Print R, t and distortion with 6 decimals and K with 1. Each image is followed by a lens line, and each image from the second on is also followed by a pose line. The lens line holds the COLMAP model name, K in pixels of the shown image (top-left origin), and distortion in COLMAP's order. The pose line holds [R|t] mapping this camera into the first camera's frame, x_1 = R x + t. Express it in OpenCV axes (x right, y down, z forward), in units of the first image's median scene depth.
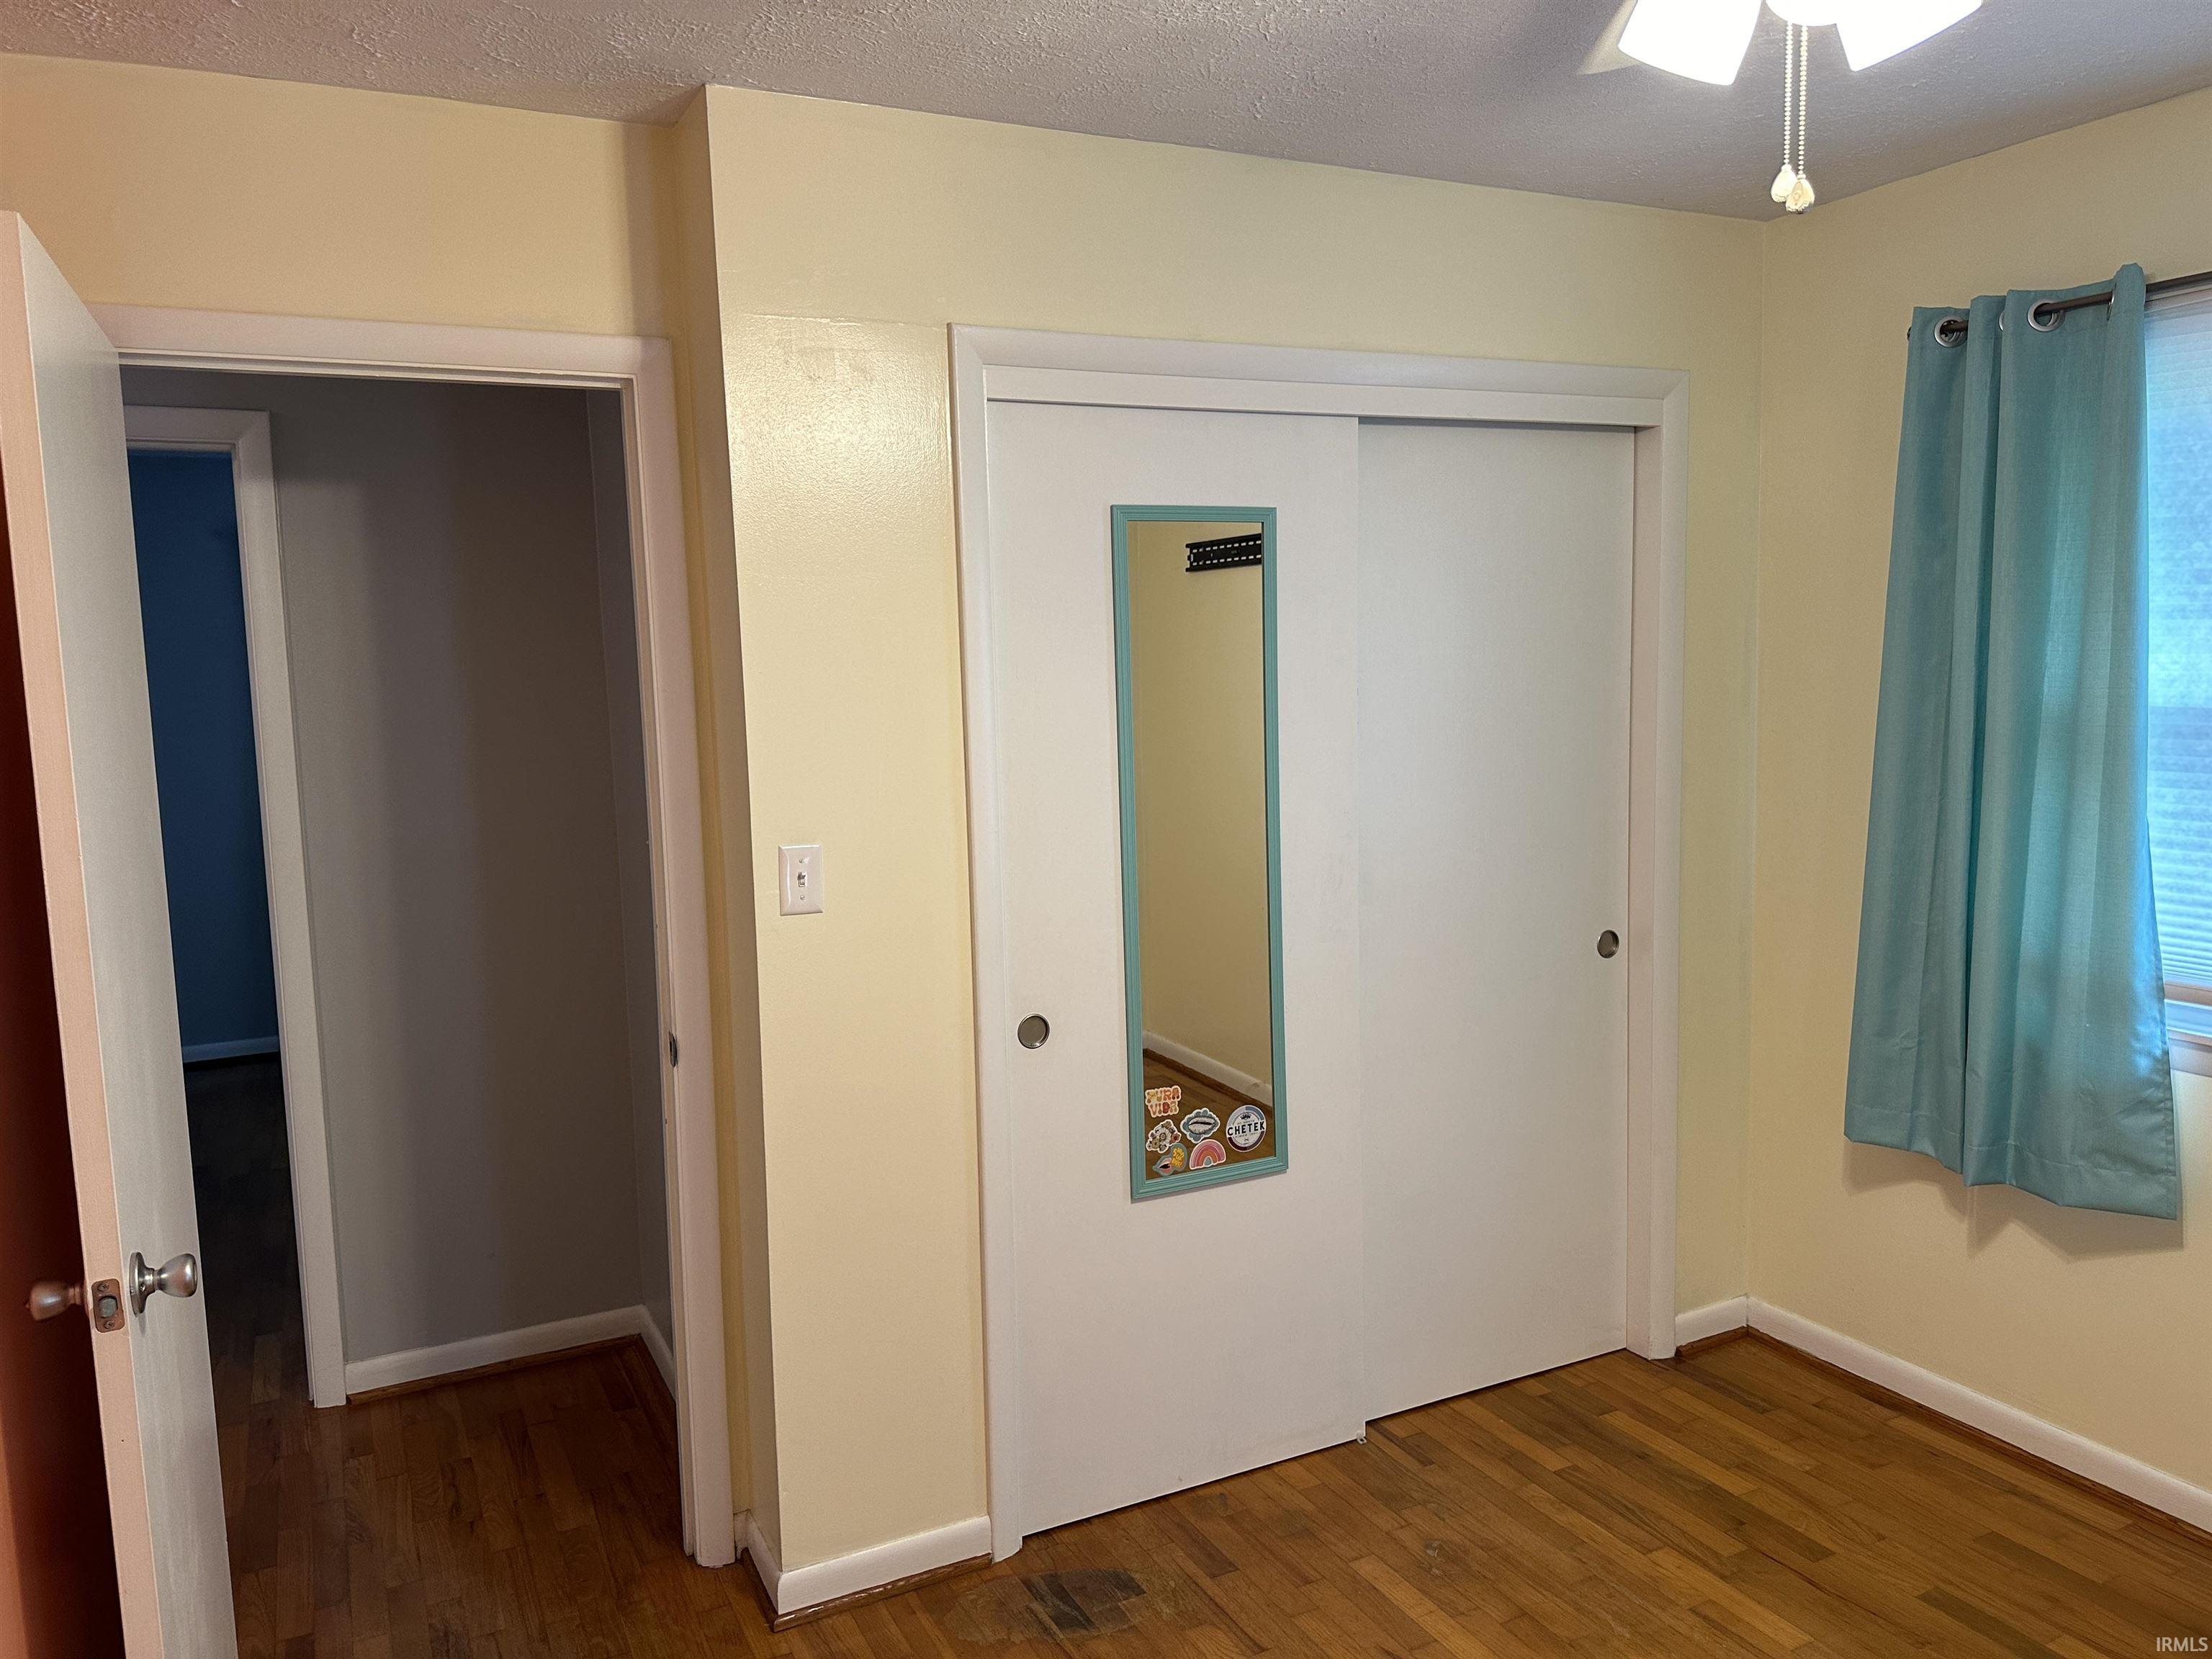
lens RADIAL K [[1571.8, 0, 1095.6], [0, 1571.8, 824.5], [0, 0, 1]] dist [0.044978, -0.054832]
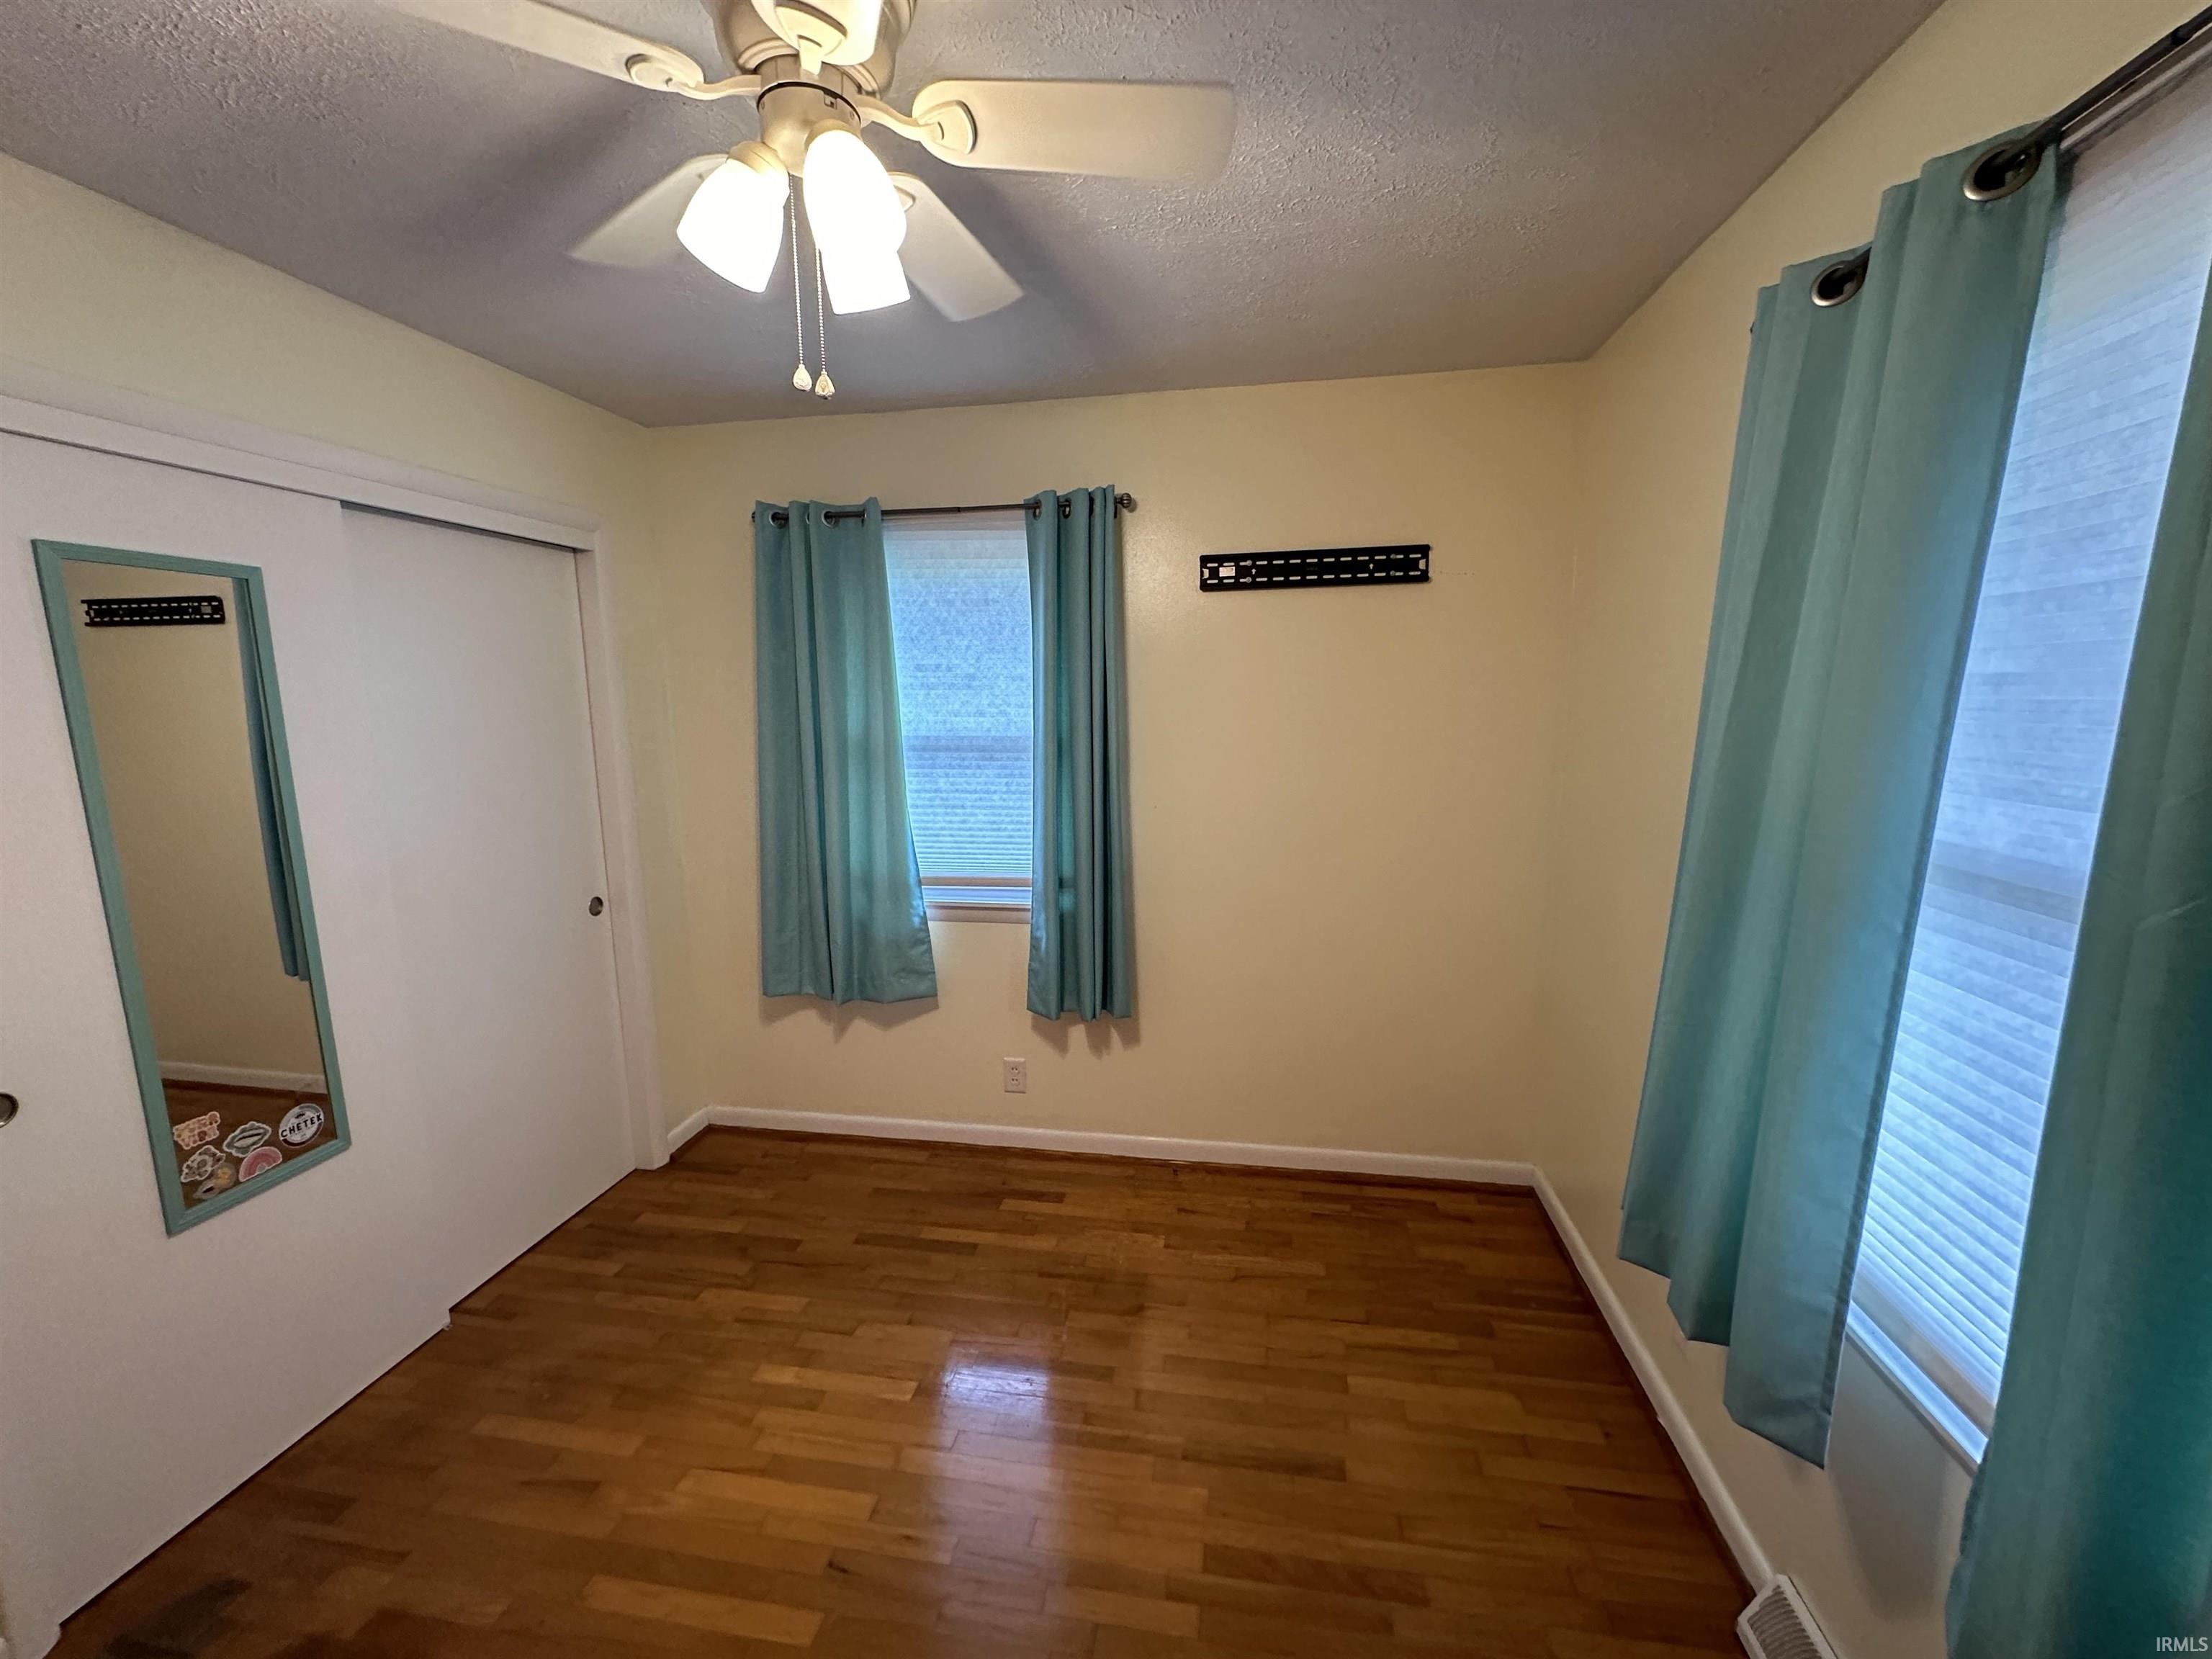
lens RADIAL K [[883.6, 0, 1113.6], [0, 883.6, 829.5], [0, 0, 1]] dist [-0.002768, 0.000347]
pose [[0.587918, -0.103161, 0.802315, -0.047447], [0.081546, 0.994341, 0.068096, -0.012951], [-0.804800, 0.025390, 0.593003, 0.156110]]
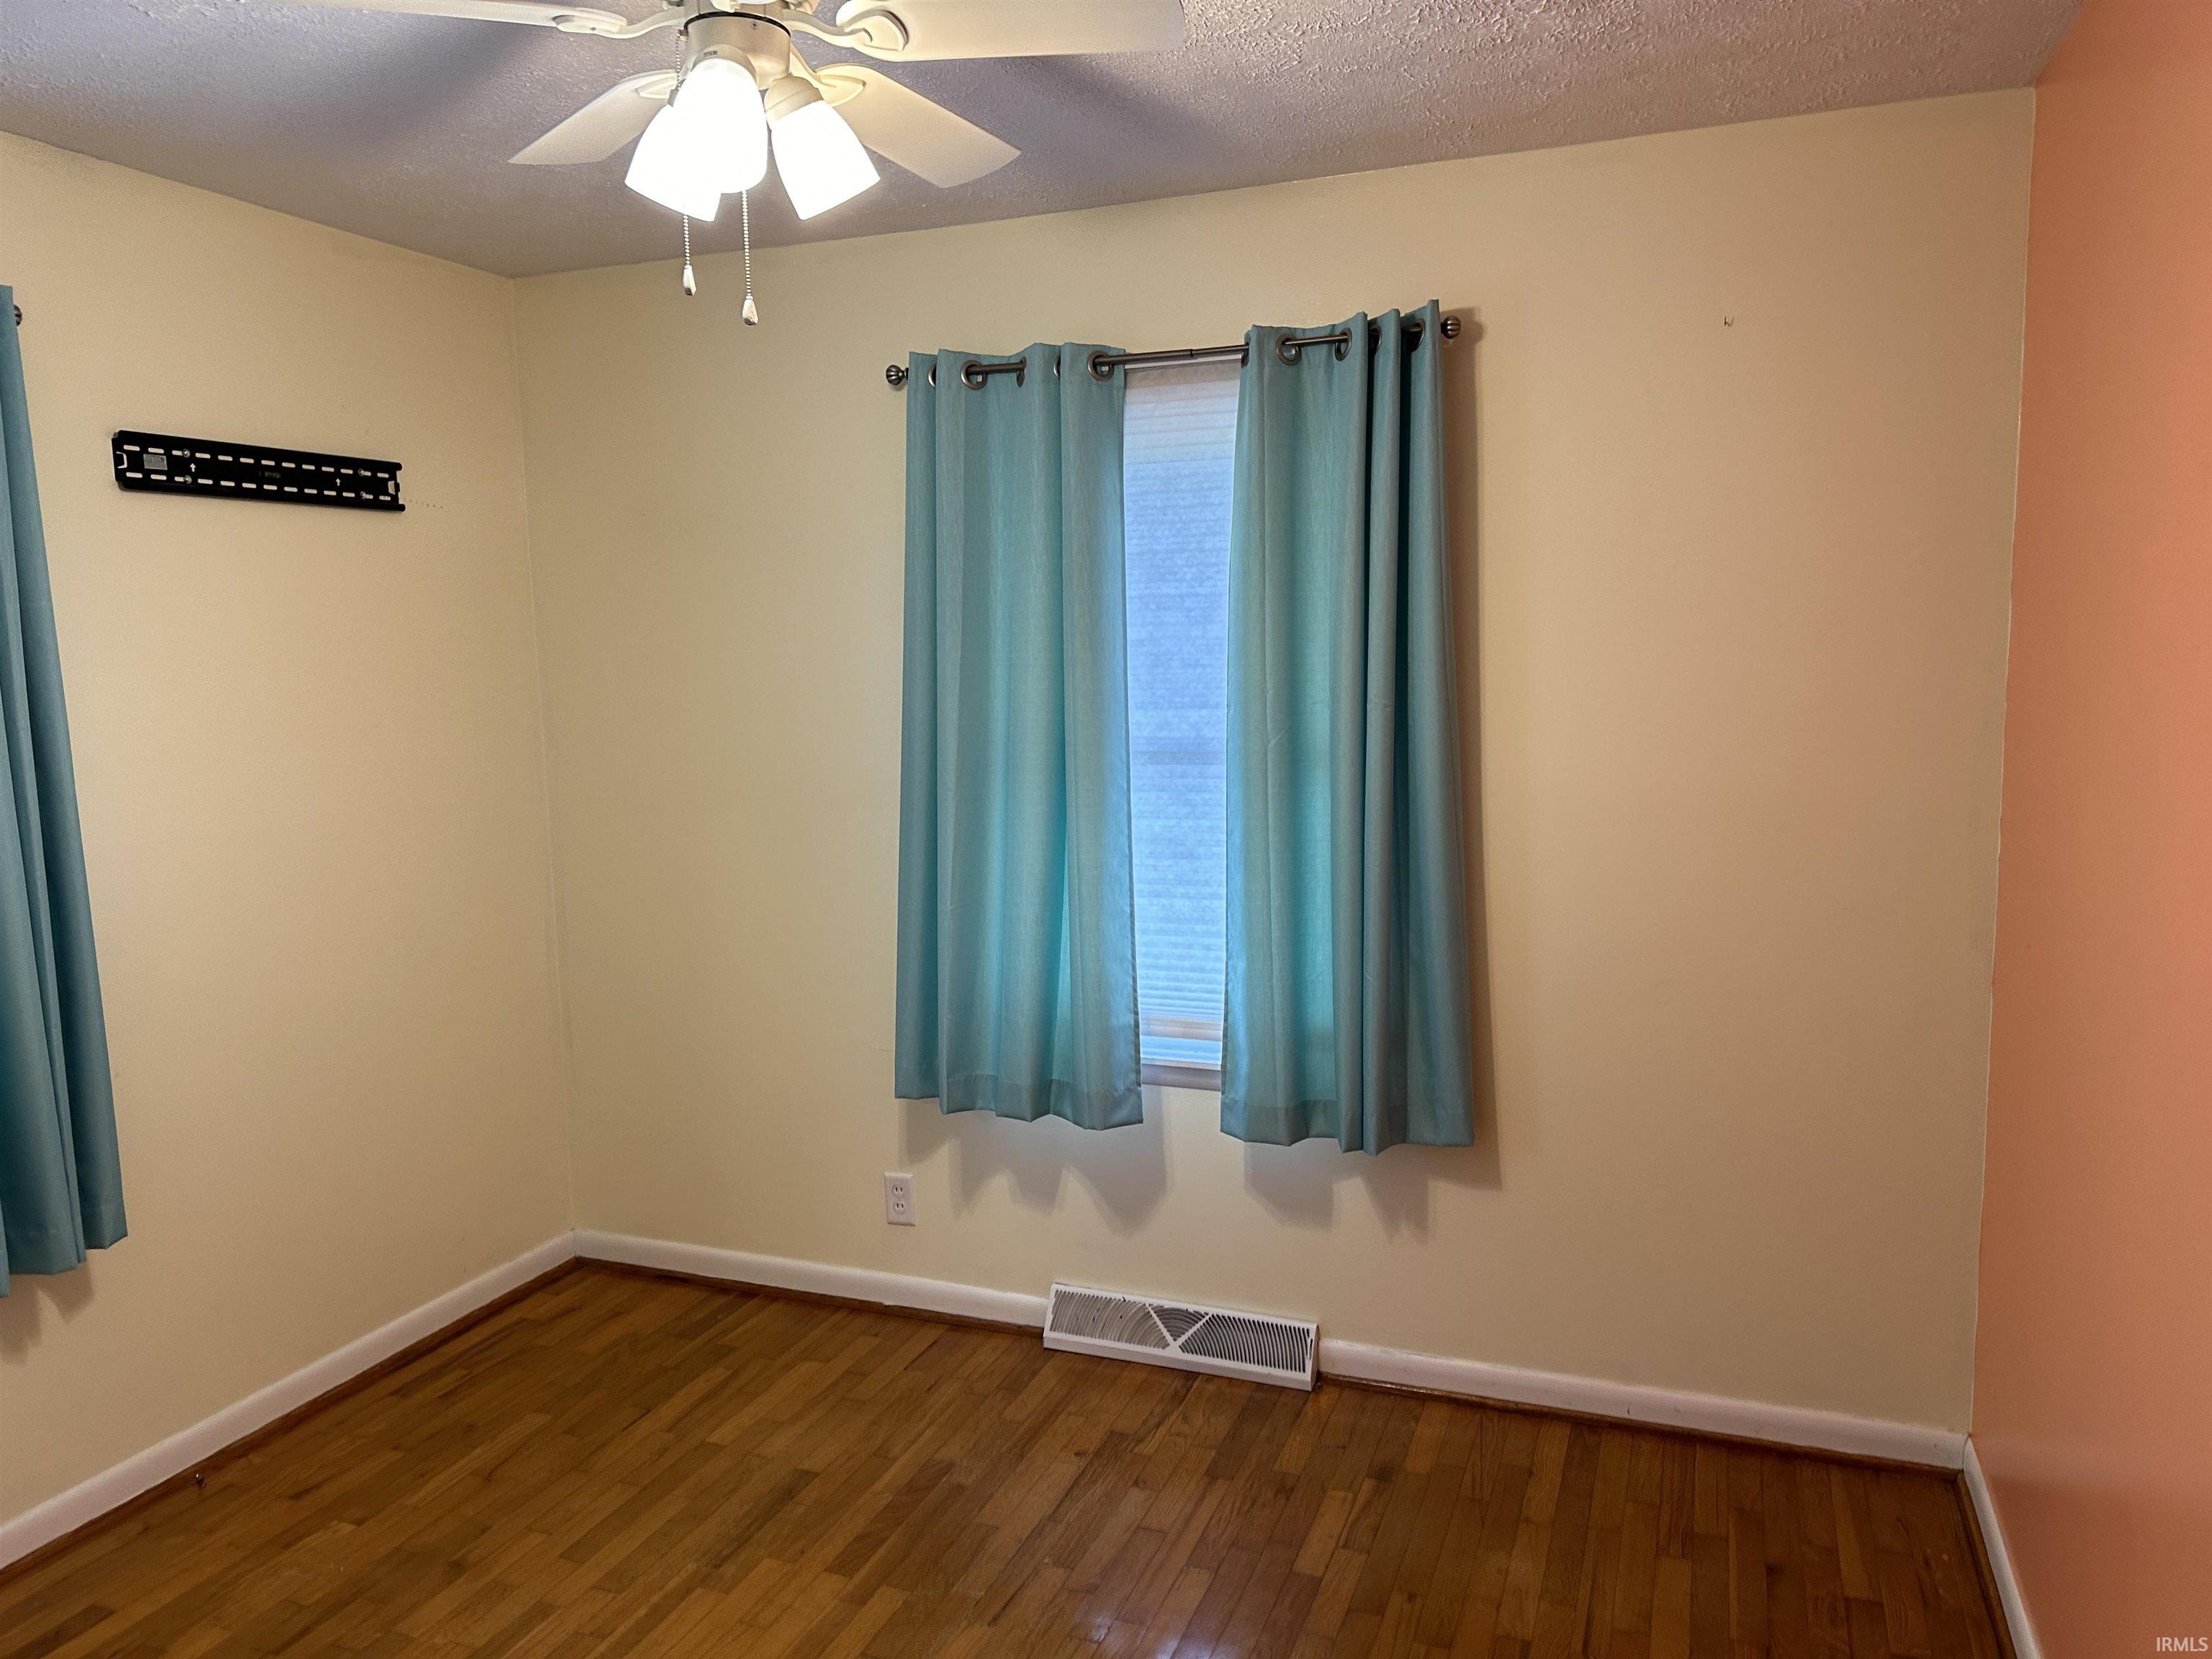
lens RADIAL K [[1571.8, 0, 1118.9], [0, 1571.8, 836.4], [0, 0, 1]] dist [0.044978, -0.054832]
pose [[-0.681033, -0.051985, 0.730405, -0.385320], [0.110272, 0.978821, 0.172483, -0.079396], [-0.723902, 0.198010, -0.660877, 0.865161]]
